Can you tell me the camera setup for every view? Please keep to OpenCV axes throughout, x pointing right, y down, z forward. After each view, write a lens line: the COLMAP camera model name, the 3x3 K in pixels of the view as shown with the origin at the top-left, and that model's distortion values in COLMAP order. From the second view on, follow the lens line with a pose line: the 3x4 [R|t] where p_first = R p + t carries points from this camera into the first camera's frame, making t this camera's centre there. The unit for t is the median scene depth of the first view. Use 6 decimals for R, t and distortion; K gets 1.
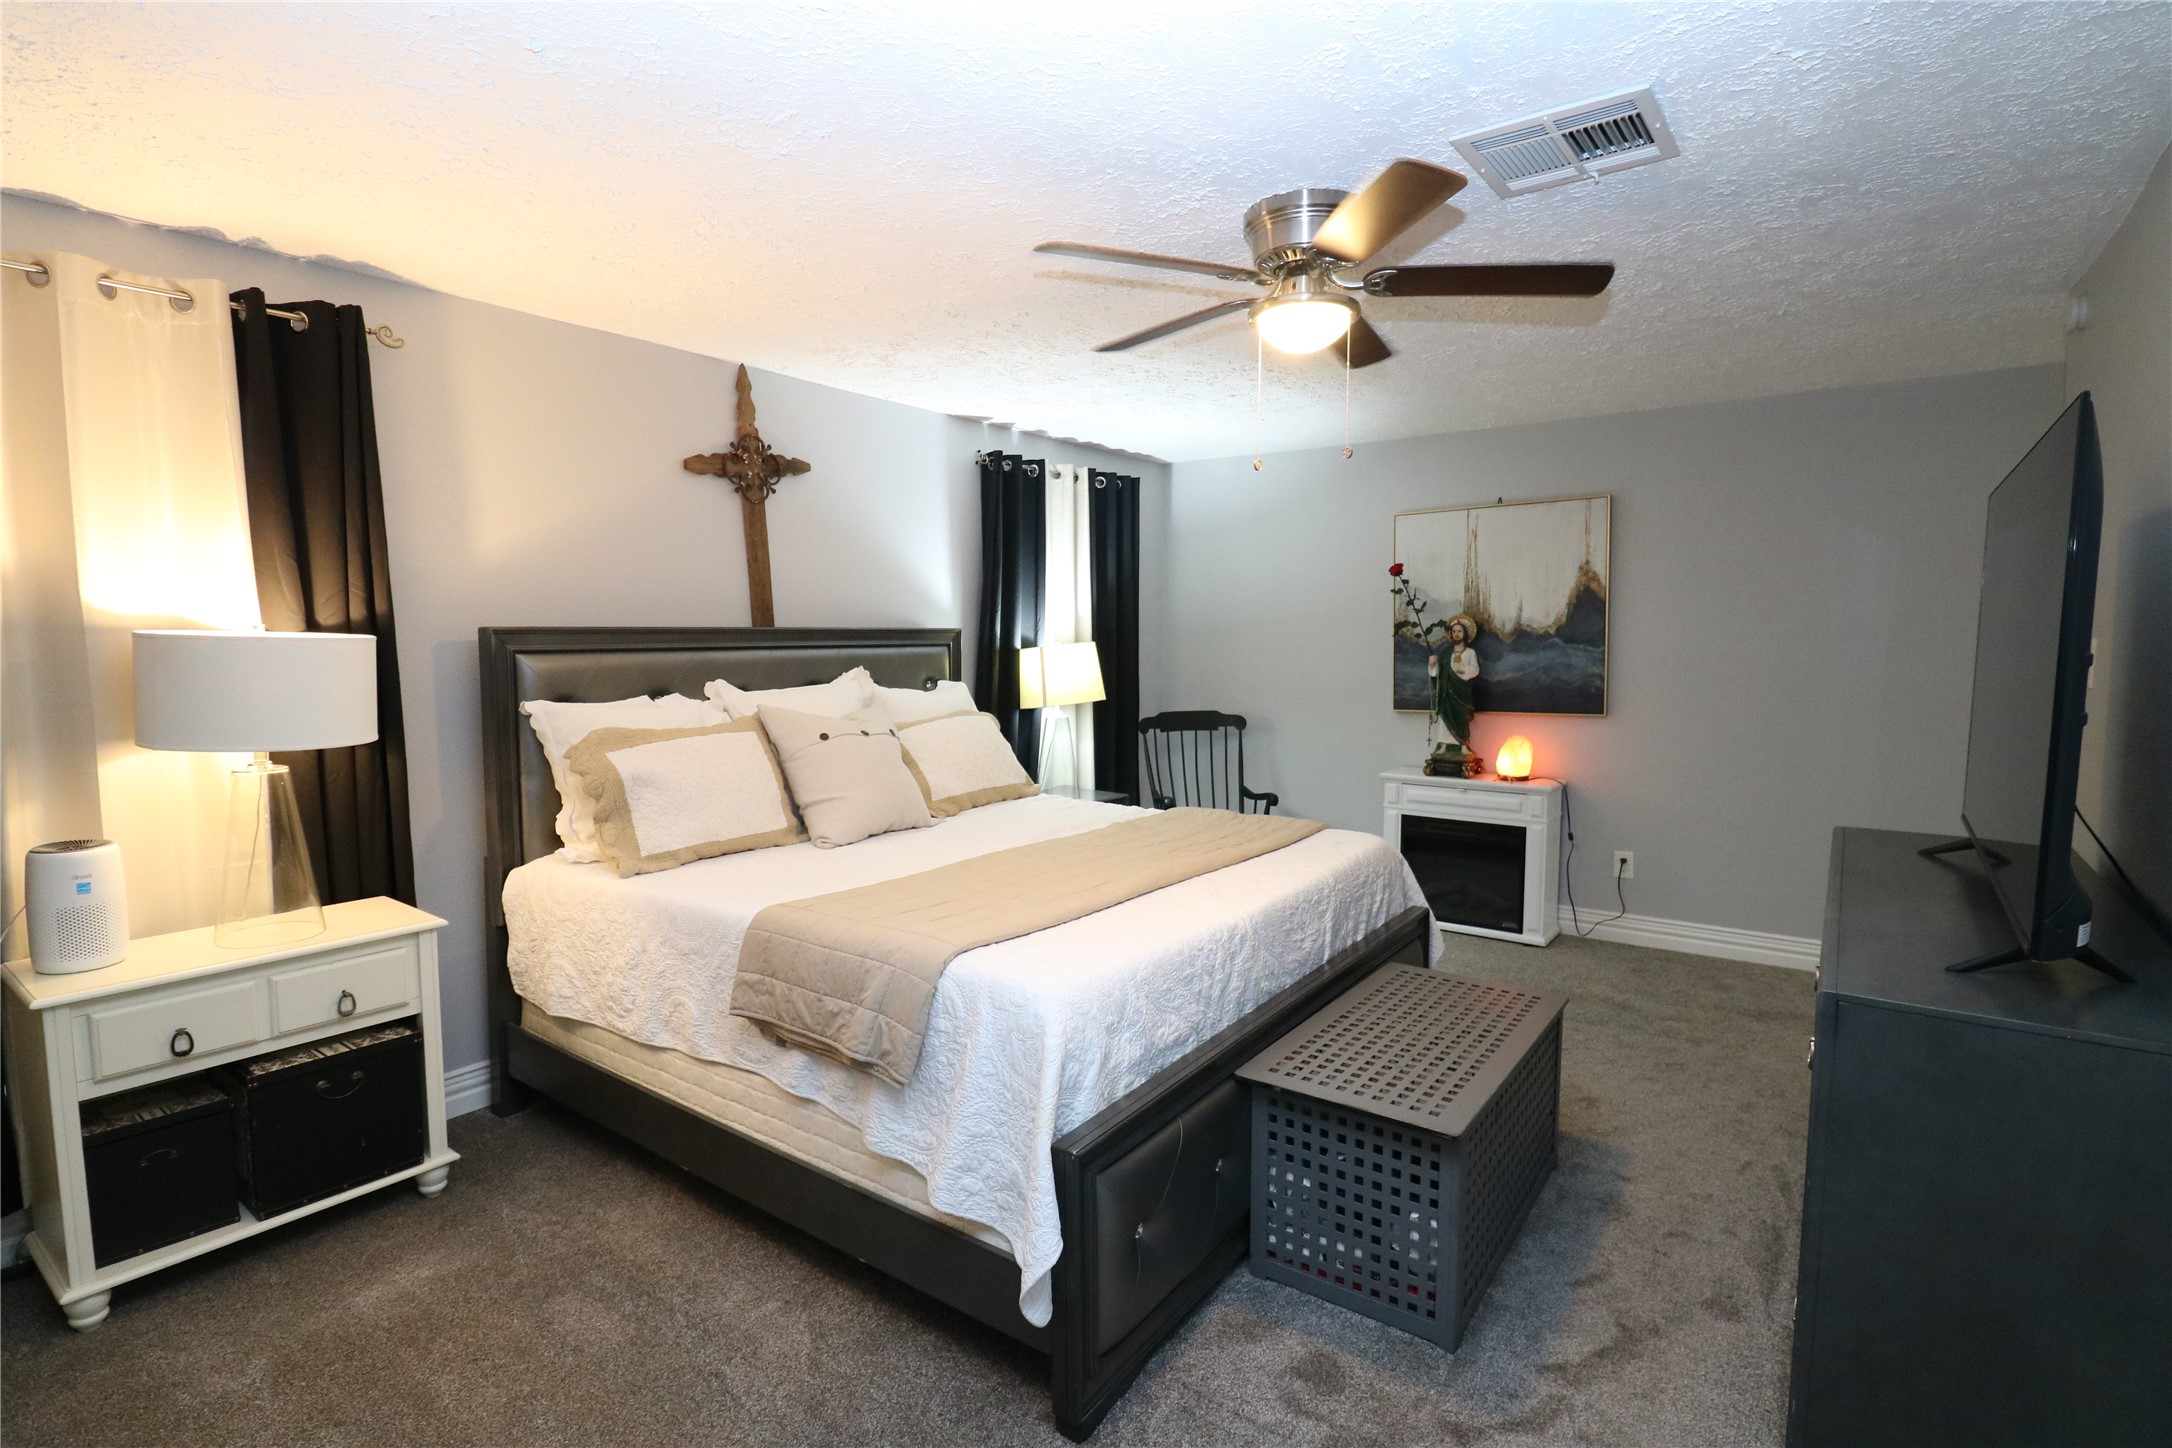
lens RADIAL K [[1057.3, 0, 1086.0], [0, 1057.3, 724.0], [0, 0, 1]] dist [0.028992, -0.029349]
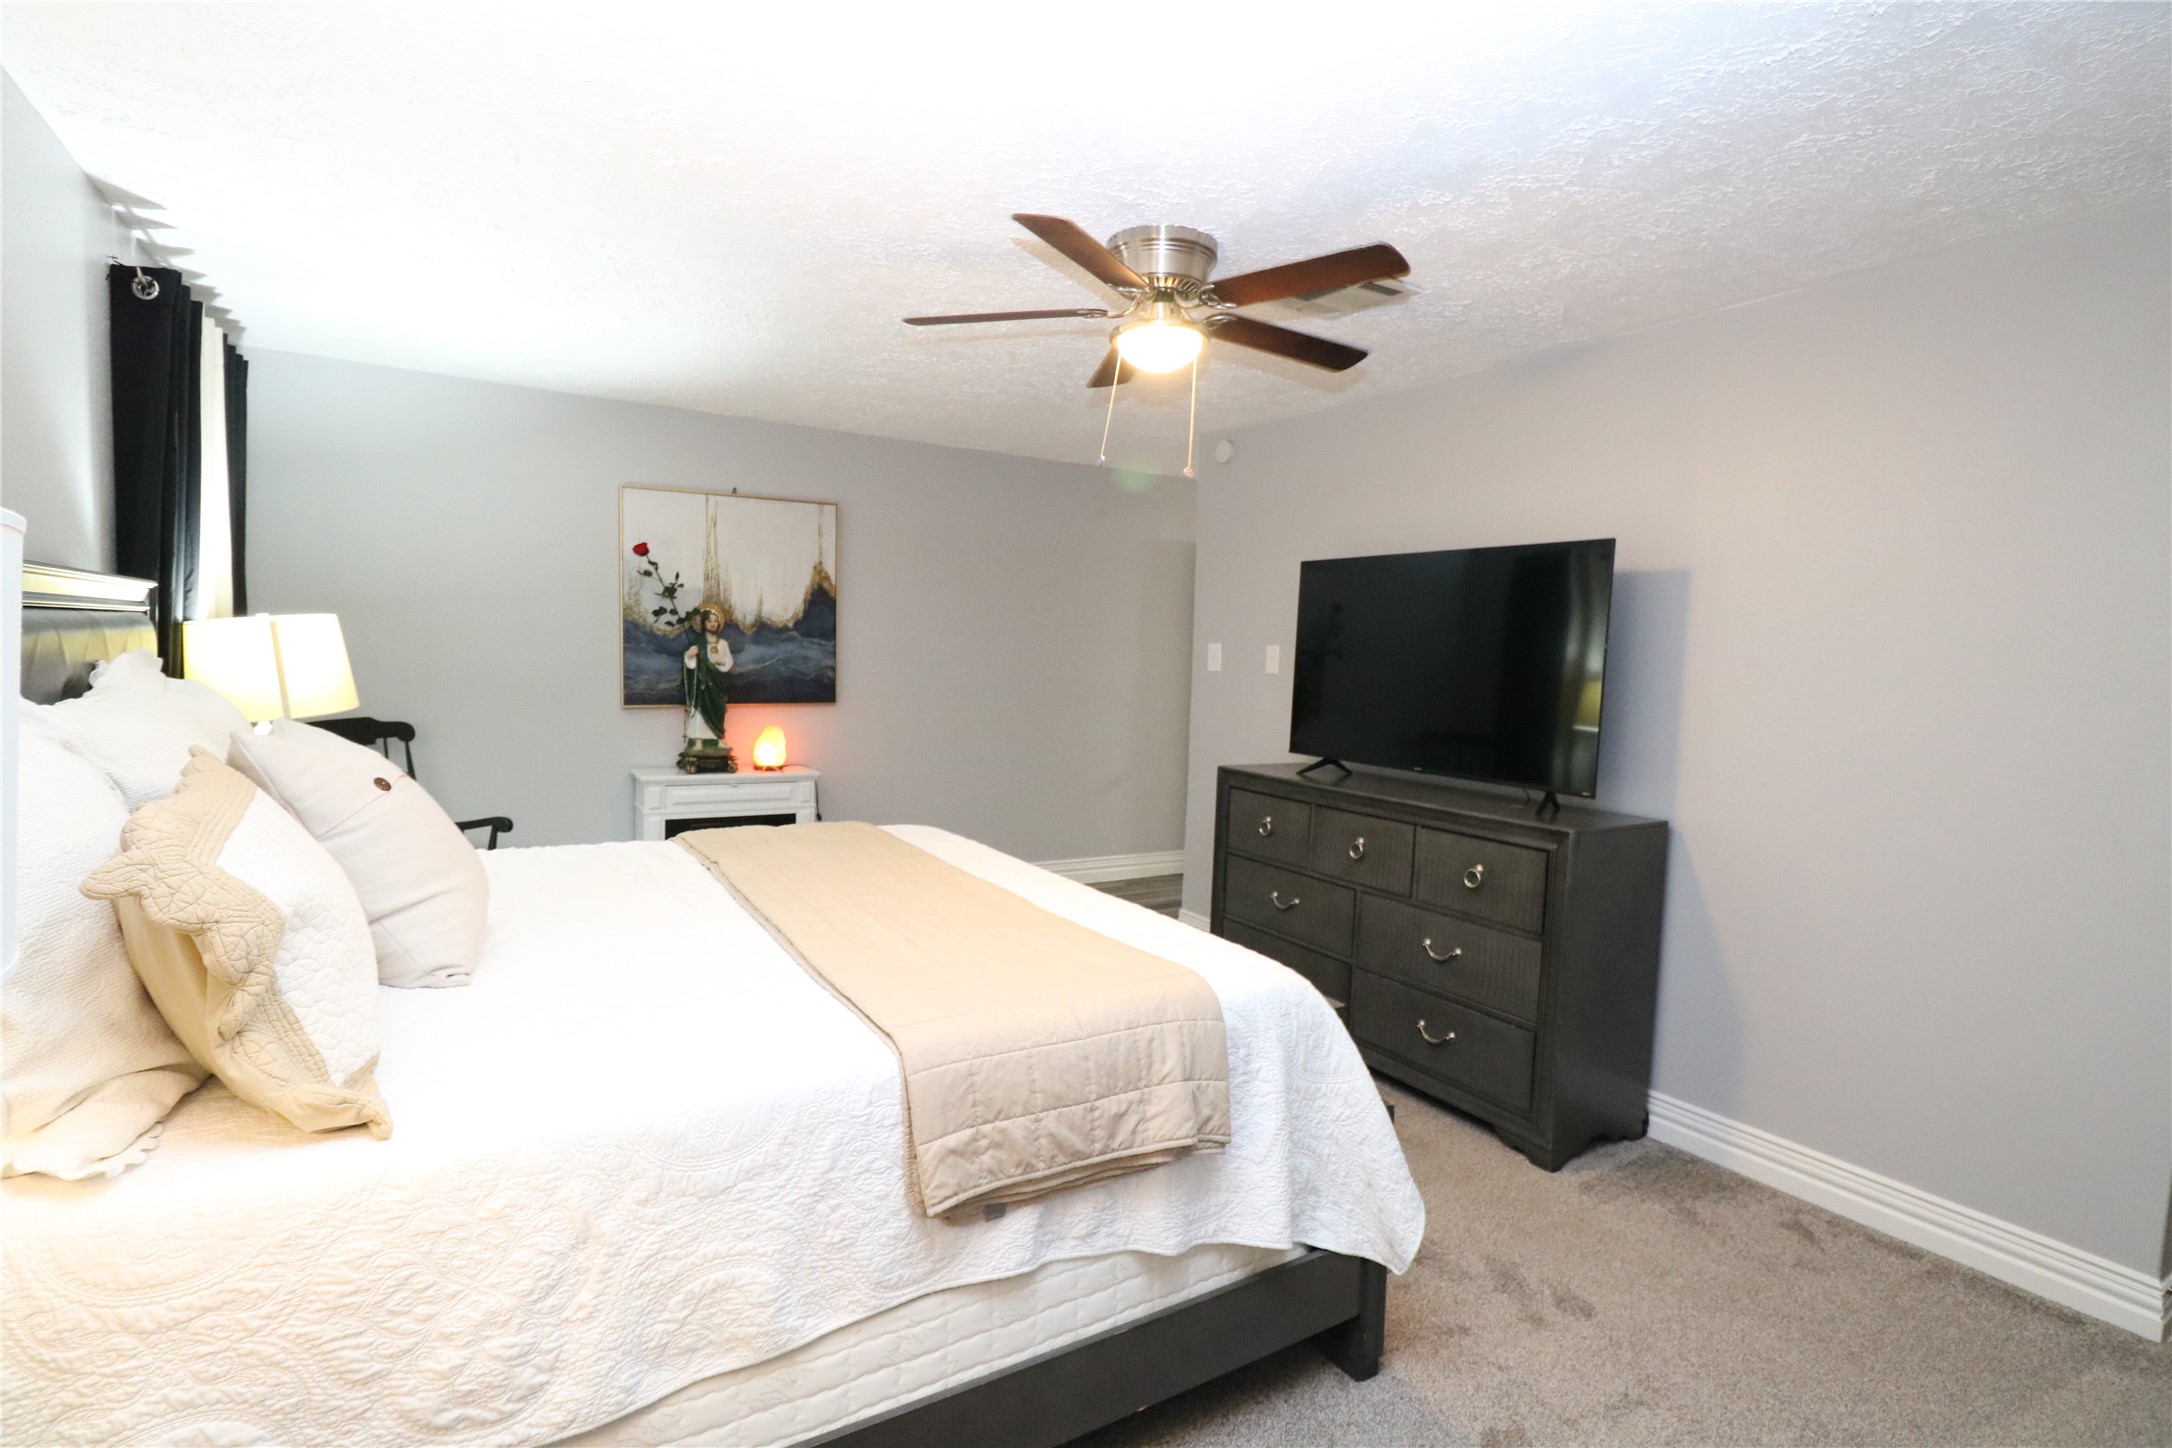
lens RADIAL K [[1057.3, 0, 1086.0], [0, 1057.3, 724.0], [0, 0, 1]] dist [0.028992, -0.029349]
pose [[0.368091, -0.051077, 0.928386, -0.443671], [0.043304, 0.998348, 0.037757, -0.016733], [-0.928781, 0.026304, 0.369694, 0.348898]]
